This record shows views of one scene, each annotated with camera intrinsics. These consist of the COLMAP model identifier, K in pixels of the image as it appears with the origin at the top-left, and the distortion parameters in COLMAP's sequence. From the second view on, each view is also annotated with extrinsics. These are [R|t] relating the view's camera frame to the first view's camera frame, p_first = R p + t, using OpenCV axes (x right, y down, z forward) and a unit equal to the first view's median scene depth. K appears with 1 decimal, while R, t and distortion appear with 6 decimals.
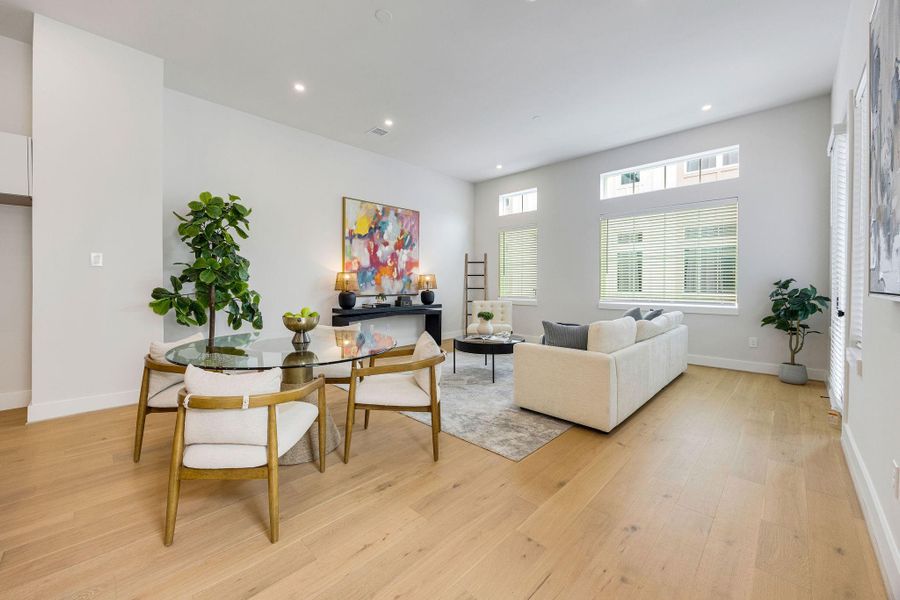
lens RADIAL K [[349.7, 0, 442.1], [0, 349.7, 288.6], [0, 0, 1]] dist [-0.000640, 0.000000]
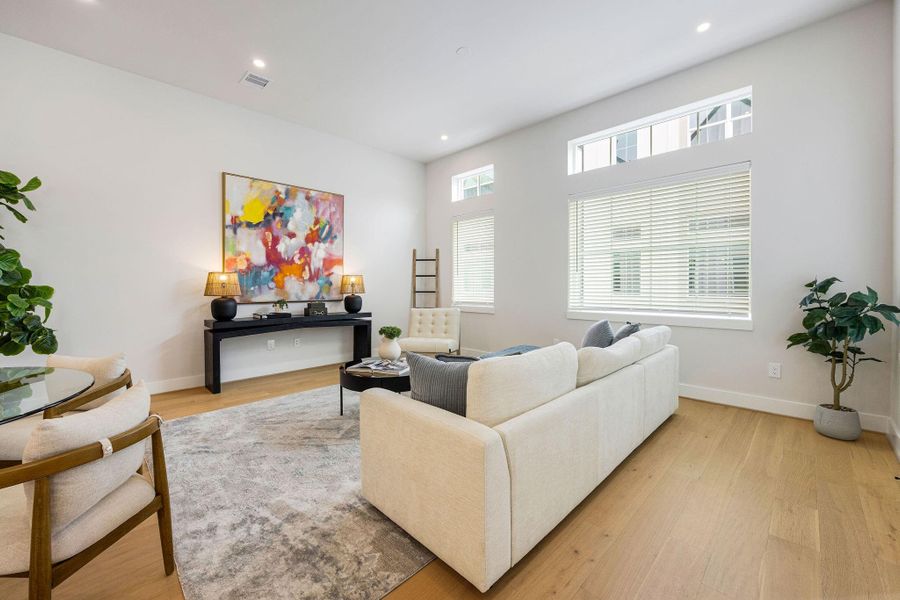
lens RADIAL K [[355.0, 0, 442.8], [0, 355.0, 290.3], [0, 0, 1]] dist [-0.001596, -0.000042]
pose [[0.999887, -0.003829, -0.014553, 0.194619], [0.003817, 0.999992, -0.000882, -0.004523], [0.014556, 0.000827, 0.999894, 0.229963]]
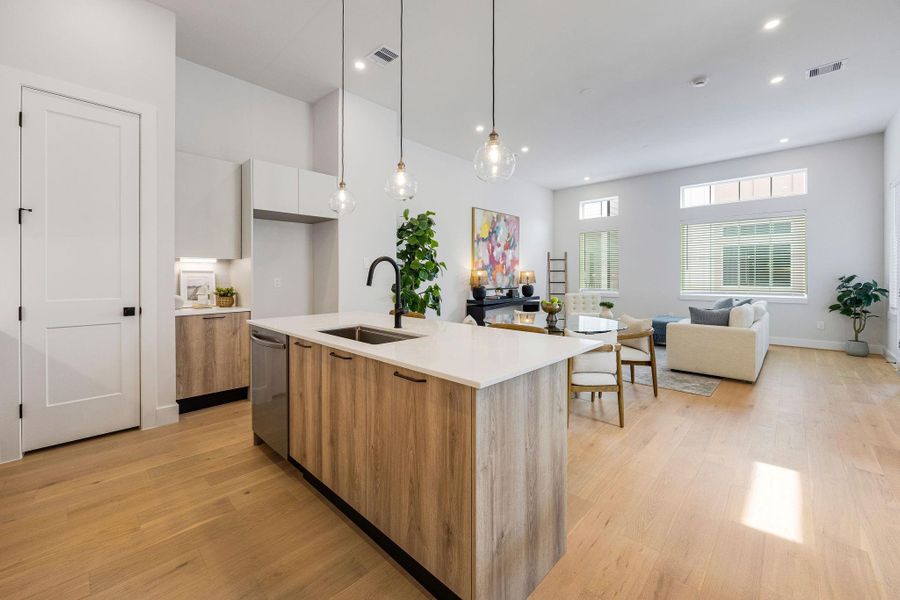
lens RADIAL K [[359.6, 0, 441.0], [0, 359.6, 279.7], [0, 0, 1]] dist [-0.000566, -0.000166]
pose [[0.999973, -0.002633, 0.006900, -0.383488], [0.002672, 0.999980, -0.005723, -0.005280], [-0.006885, 0.005741, 0.999960, -0.225545]]
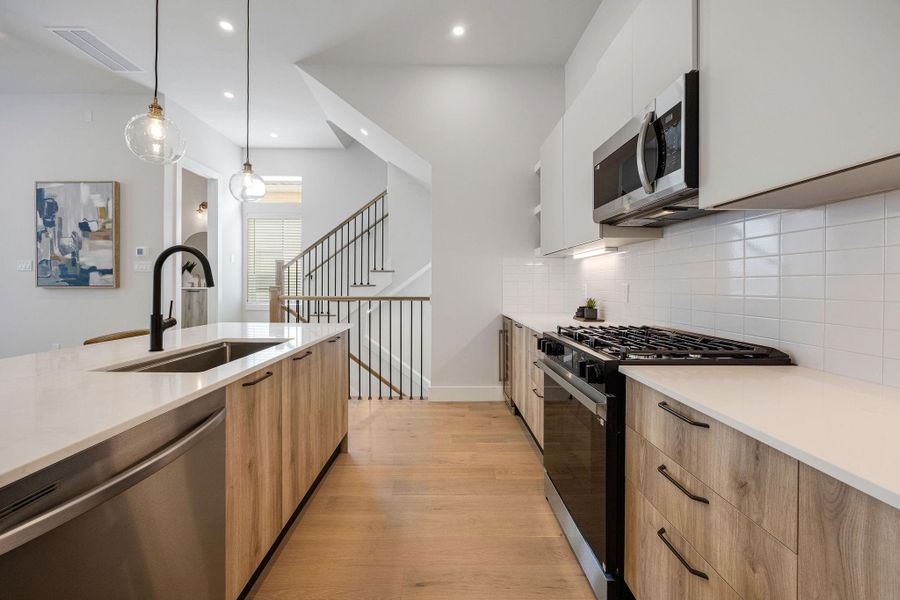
lens RADIAL K [[358.2, 0, 446.2], [0, 358.2, 286.1], [0, 0, 1]] dist [-0.007676, 0.000071]
pose [[-0.711776, -0.009125, 0.702347, -0.753378], [0.003892, 0.999849, 0.016934, -0.005568], [-0.702396, 0.014787, -0.711633, 0.196905]]
